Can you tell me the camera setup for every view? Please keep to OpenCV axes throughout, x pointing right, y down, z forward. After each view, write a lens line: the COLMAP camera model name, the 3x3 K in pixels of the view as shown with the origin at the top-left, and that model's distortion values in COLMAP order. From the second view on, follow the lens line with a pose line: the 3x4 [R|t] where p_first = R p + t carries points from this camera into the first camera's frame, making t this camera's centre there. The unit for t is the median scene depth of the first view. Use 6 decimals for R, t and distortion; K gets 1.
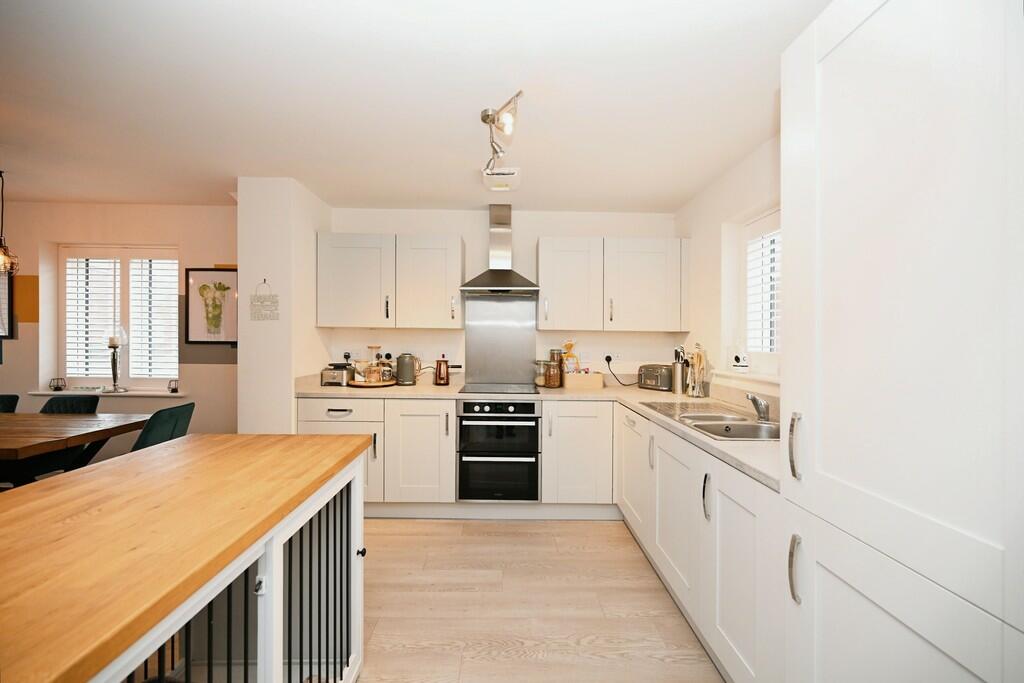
lens RADIAL K [[401.7, 0, 512.2], [0, 401.7, 343.0], [0, 0, 1]] dist [-0.003436, -0.001078]
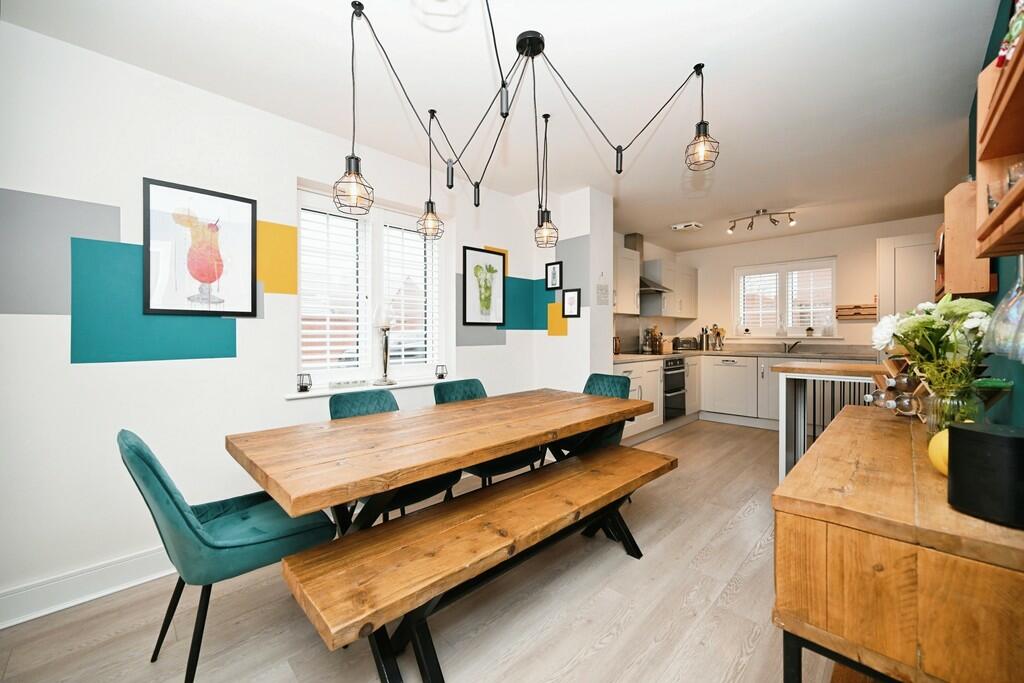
lens RADIAL K [[401.7, 0, 511.7], [0, 401.7, 334.7], [0, 0, 1]] dist [-0.003436, -0.001078]
pose [[0.707306, -0.017194, 0.706698, -1.408725], [0.010330, 0.999849, 0.013987, 0.012381], [-0.706832, -0.002593, 0.707377, 0.244027]]
